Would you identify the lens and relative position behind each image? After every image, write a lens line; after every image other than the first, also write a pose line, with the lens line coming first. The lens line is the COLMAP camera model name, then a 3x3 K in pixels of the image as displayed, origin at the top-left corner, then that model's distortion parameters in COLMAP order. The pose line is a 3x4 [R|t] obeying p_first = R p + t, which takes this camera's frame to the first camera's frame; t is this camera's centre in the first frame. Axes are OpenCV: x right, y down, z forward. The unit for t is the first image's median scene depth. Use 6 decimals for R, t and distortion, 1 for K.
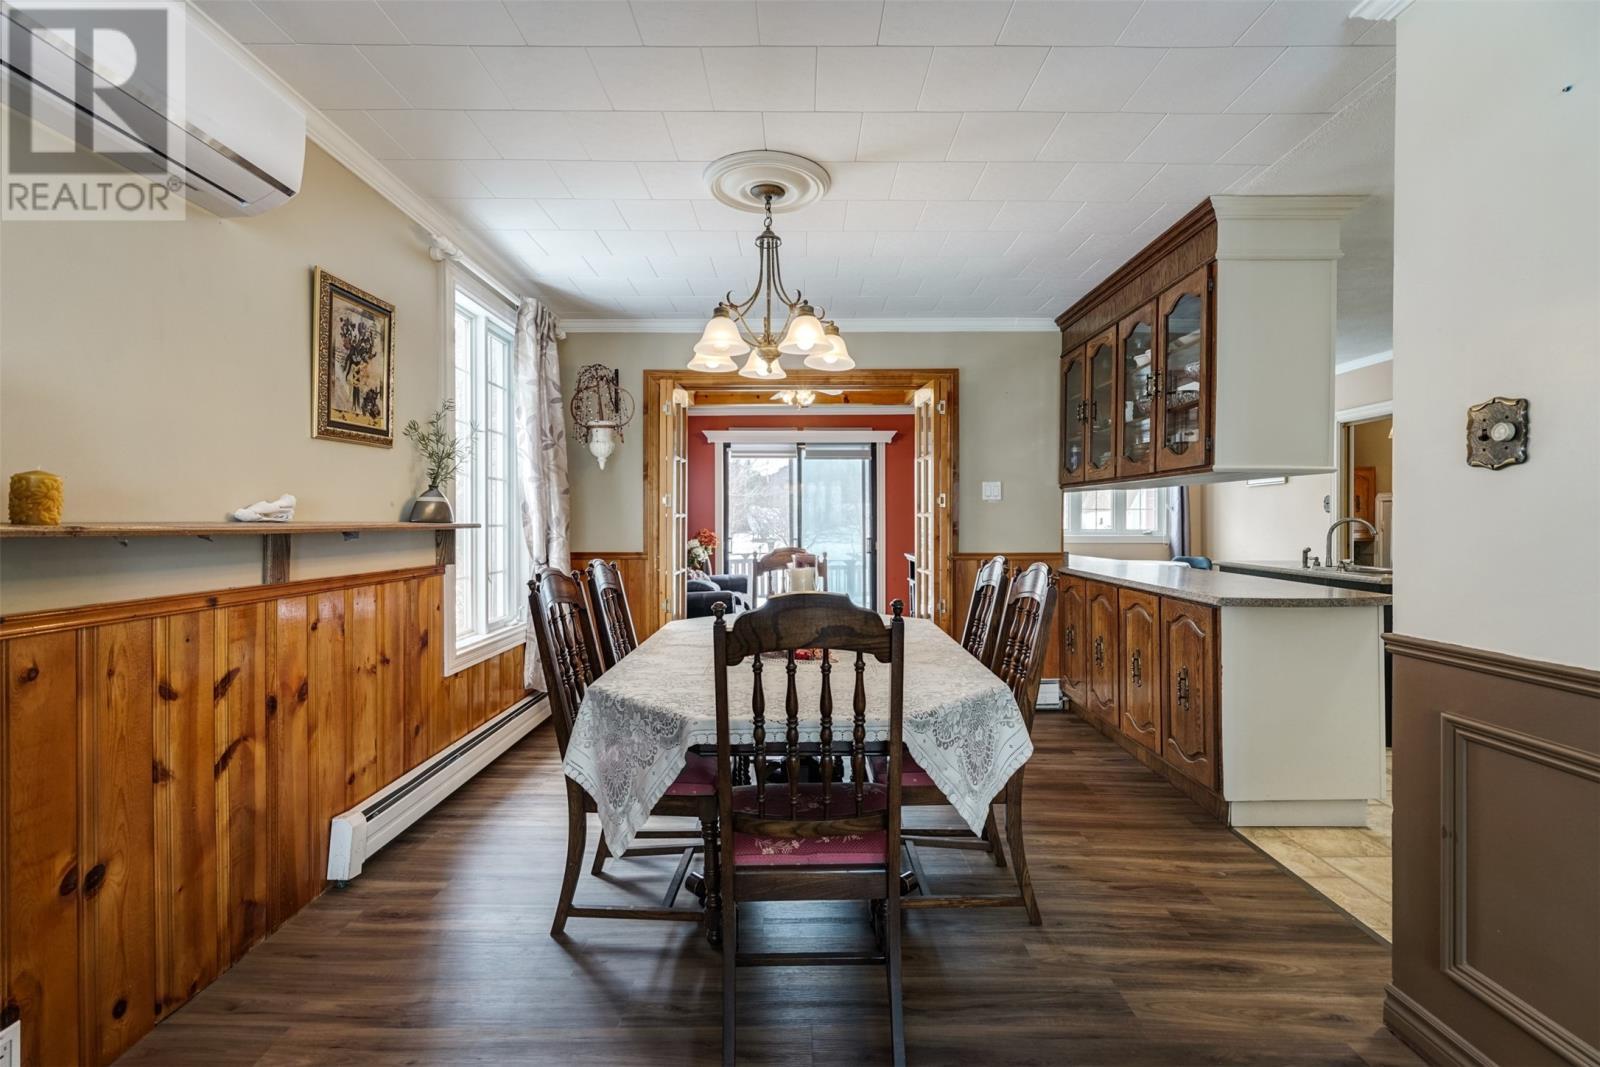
lens RADIAL K [[729.6, 0, 794.7], [0, 729.6, 517.0], [0, 0, 1]] dist [-0.002345, 0.001061]
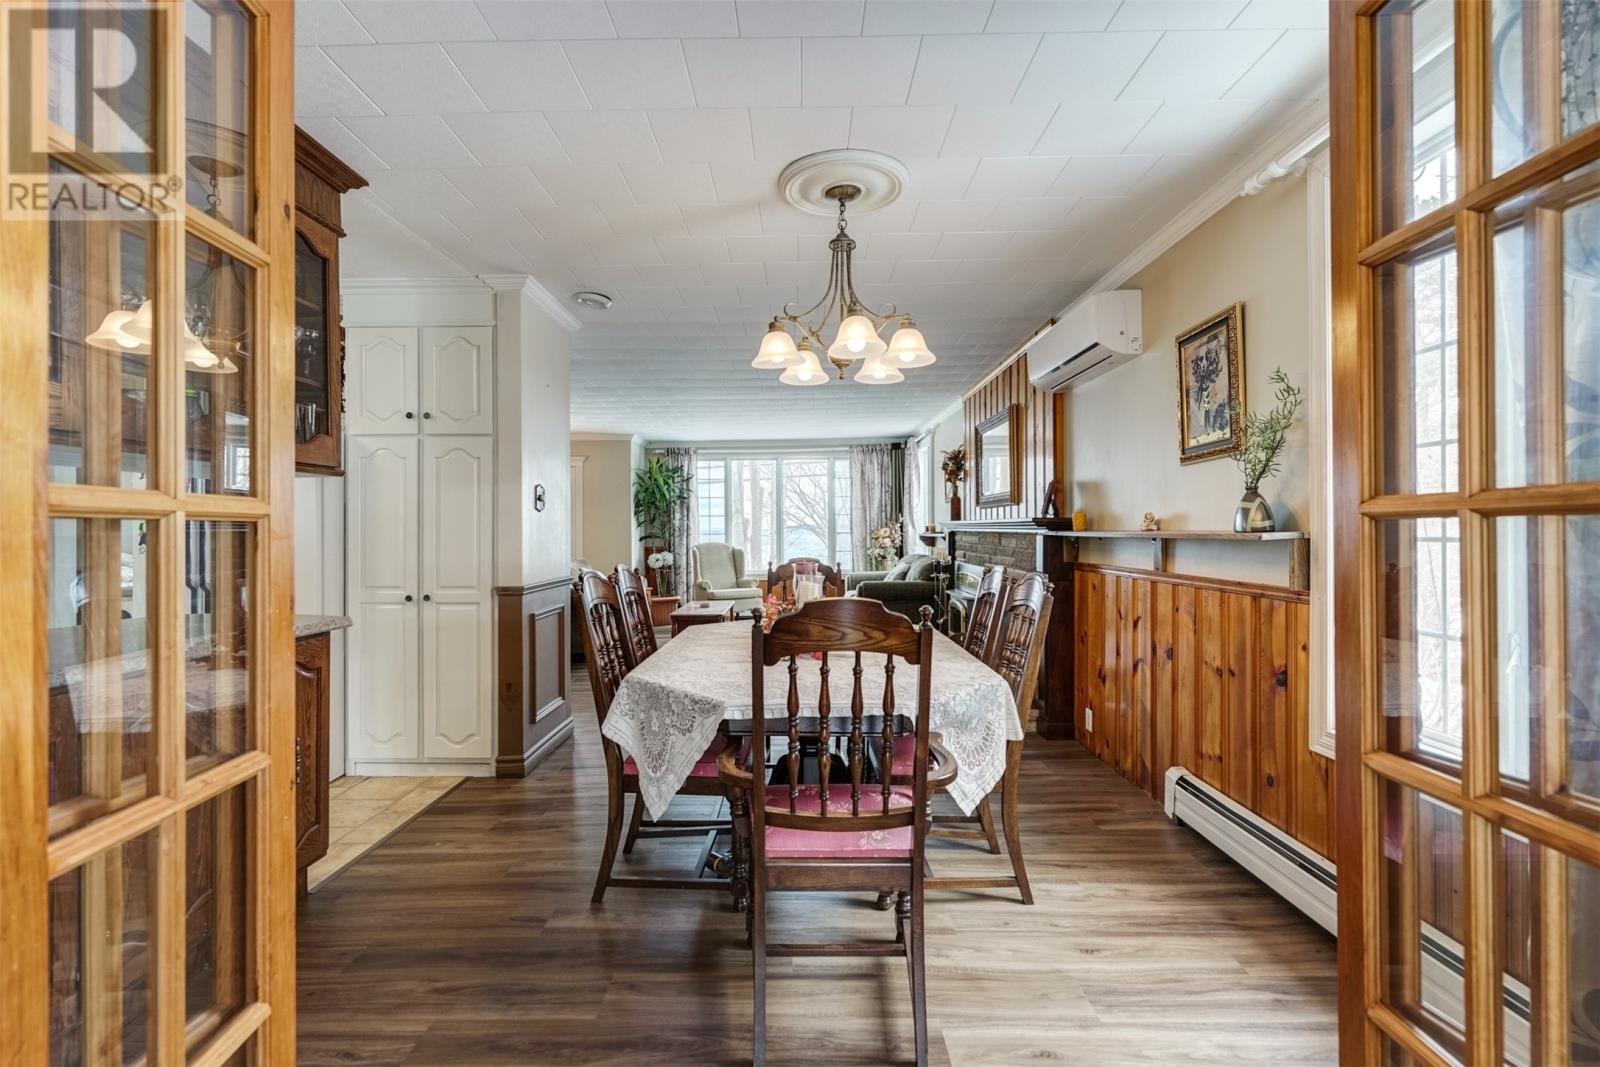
lens RADIAL K [[728.7, 0, 800.0], [0, 728.7, 533.5], [0, 0, 1]] dist [-0.002704, 0.000100]
pose [[-0.999982, 0.005930, -0.000772, 0.023866], [0.005930, 0.999982, 0.000198, 0.007082], [0.000773, 0.000193, -1.000000, 2.054915]]
